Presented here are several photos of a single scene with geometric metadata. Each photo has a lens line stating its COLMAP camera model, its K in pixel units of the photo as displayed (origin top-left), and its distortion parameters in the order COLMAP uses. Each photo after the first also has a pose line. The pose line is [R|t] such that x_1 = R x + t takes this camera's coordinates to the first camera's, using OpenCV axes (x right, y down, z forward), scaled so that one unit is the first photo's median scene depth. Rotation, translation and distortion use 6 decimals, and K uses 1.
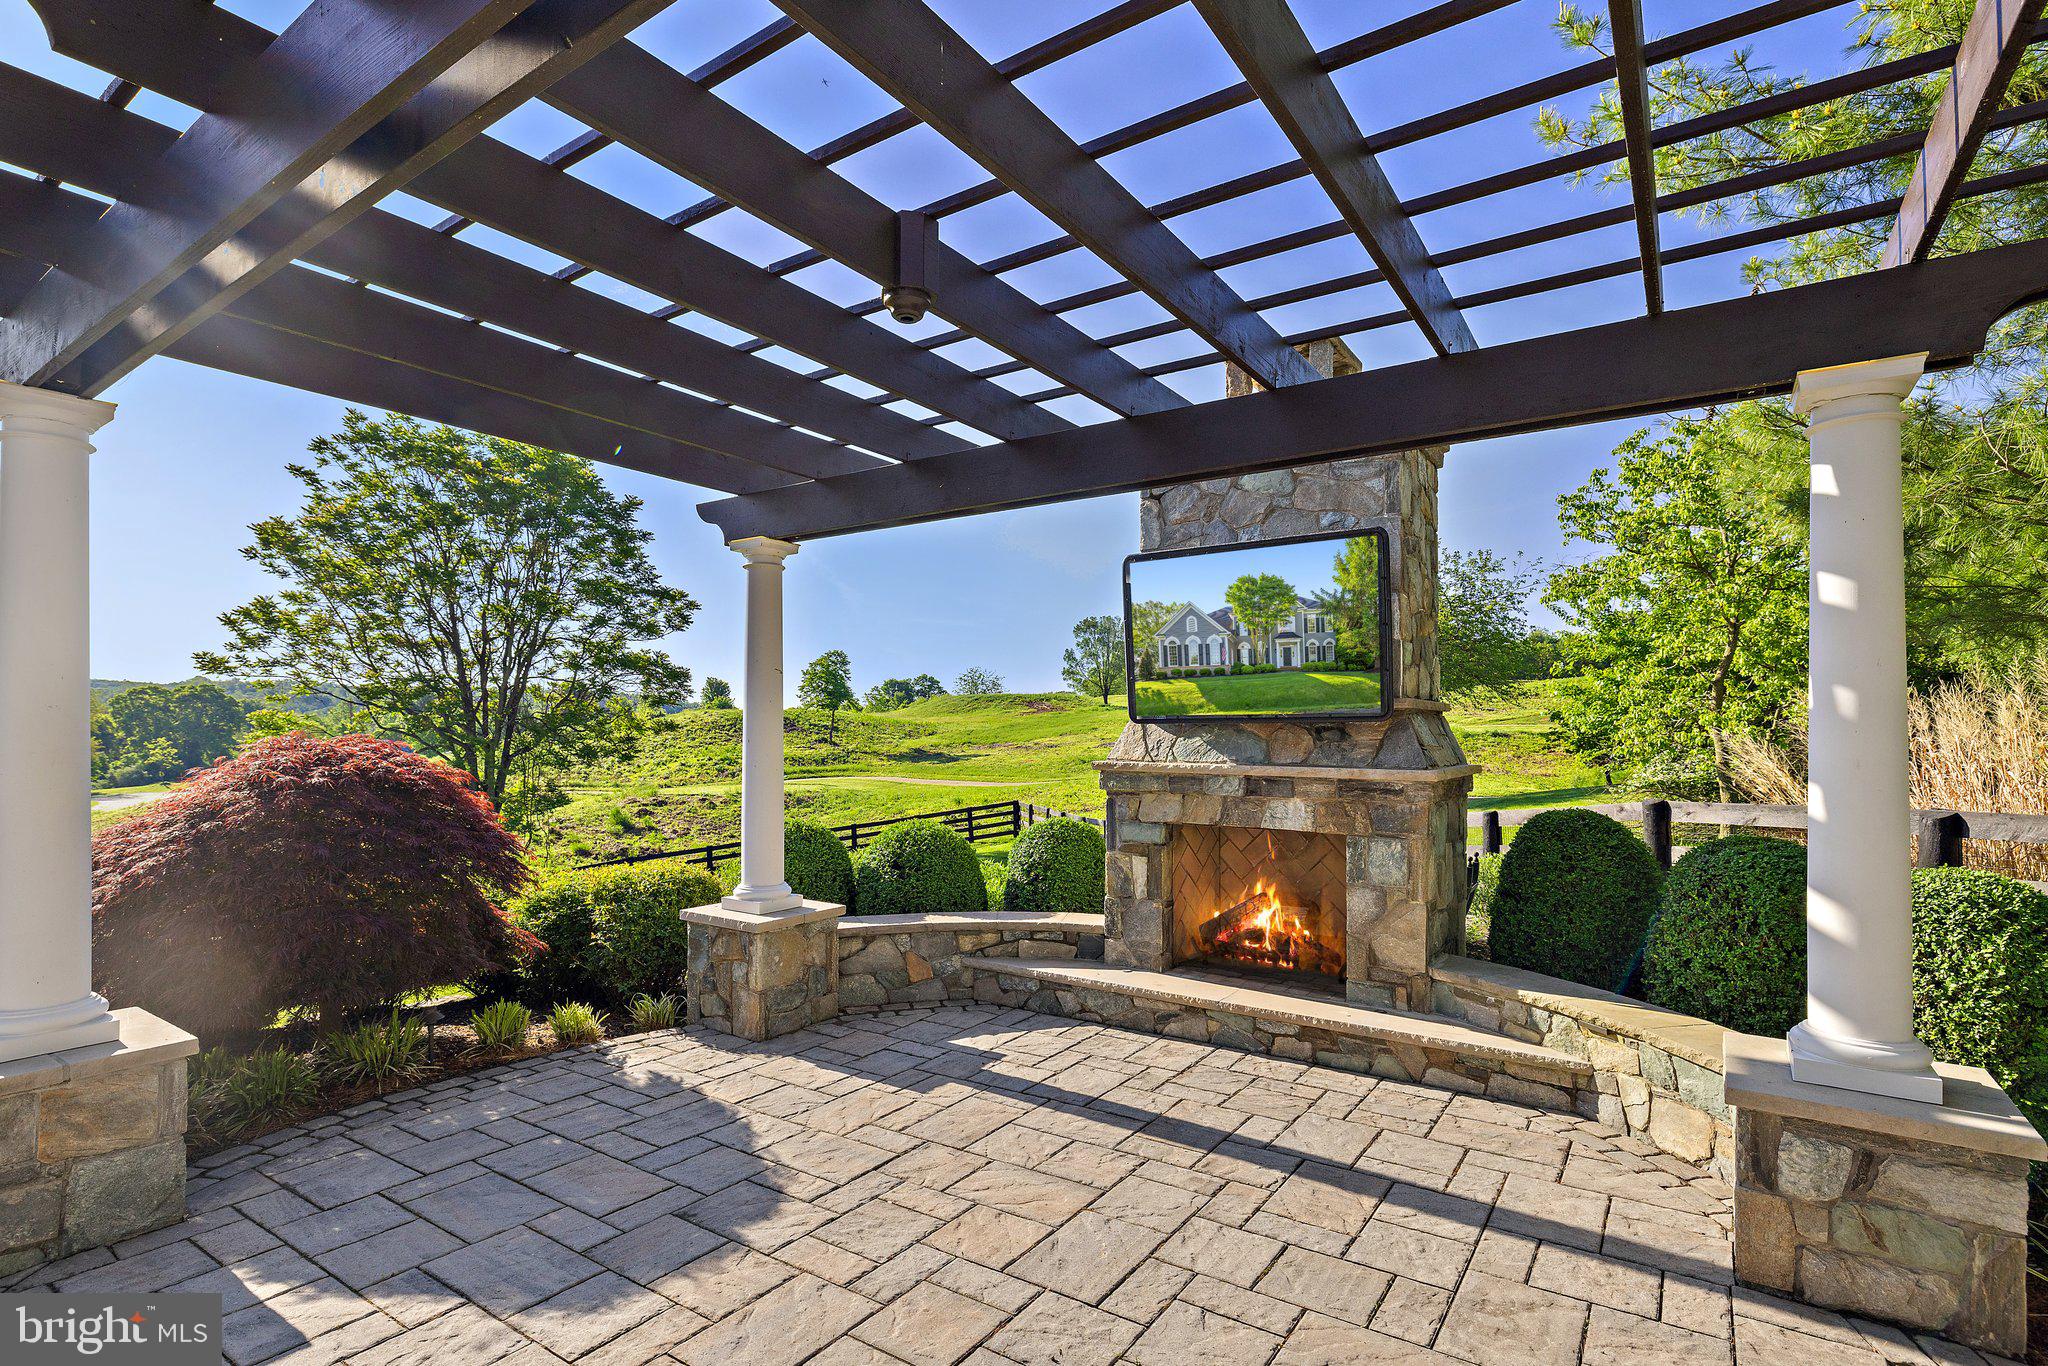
lens RADIAL K [[988.0, 0, 1022.5], [0, 988.0, 705.1], [0, 0, 1]] dist [-0.001881, 0.000335]
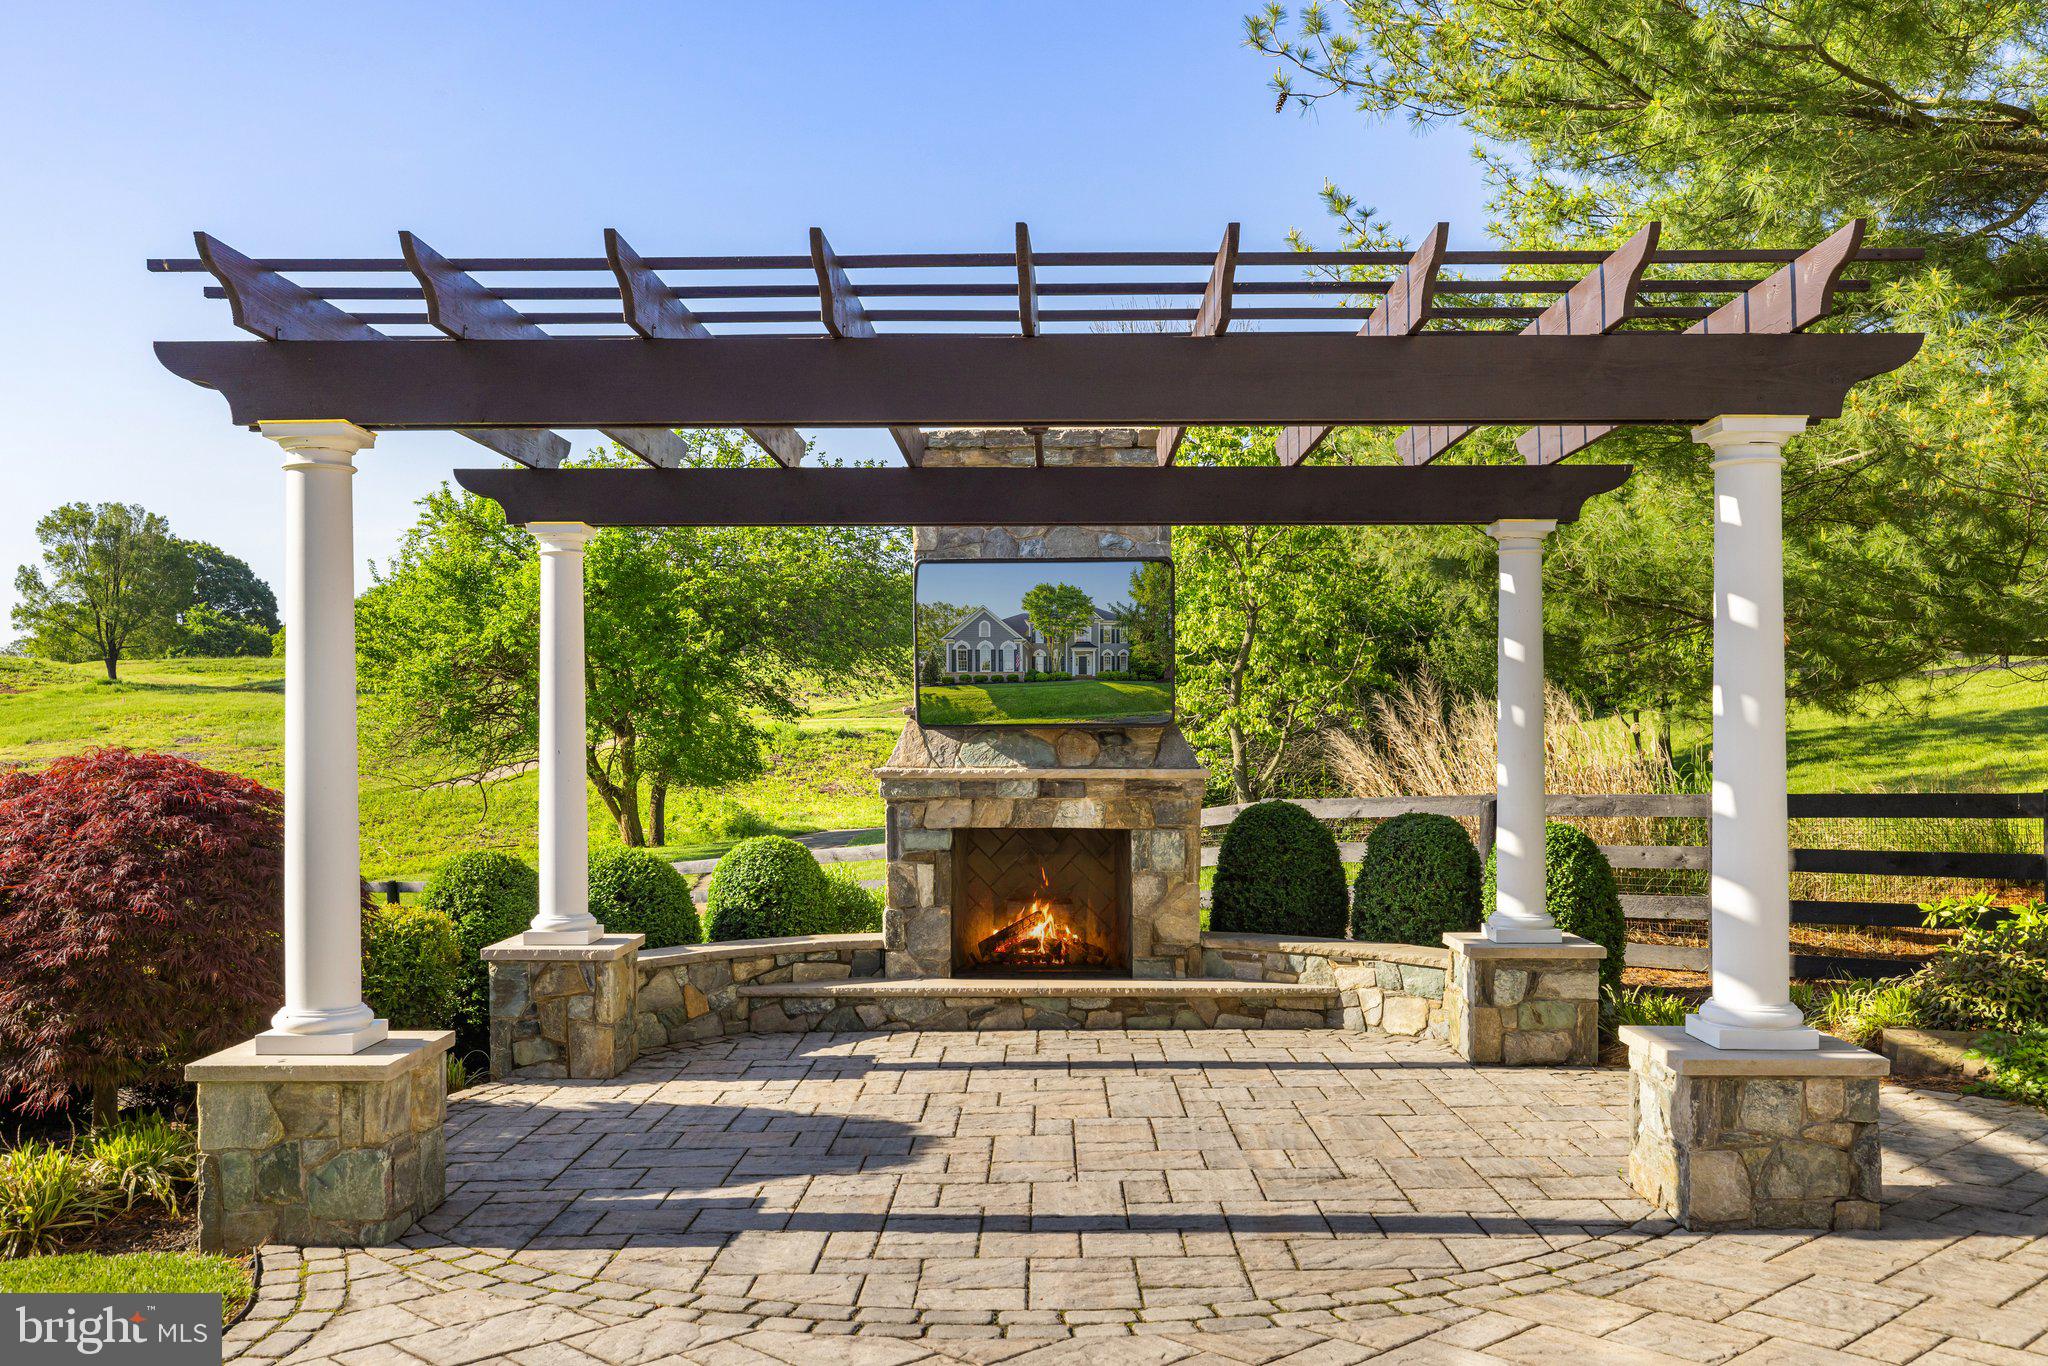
lens RADIAL K [[1881.6, 0, 1024.0], [0, 1881.6, 683.0], [0, 0, 1]] dist [-0.009898, -0.002599]
pose [[0.827577, 0.007644, 0.561300, -0.931893], [-0.008609, 0.999963, -0.000924, -0.029004], [-0.561286, -0.004067, 0.827612, -0.661772]]
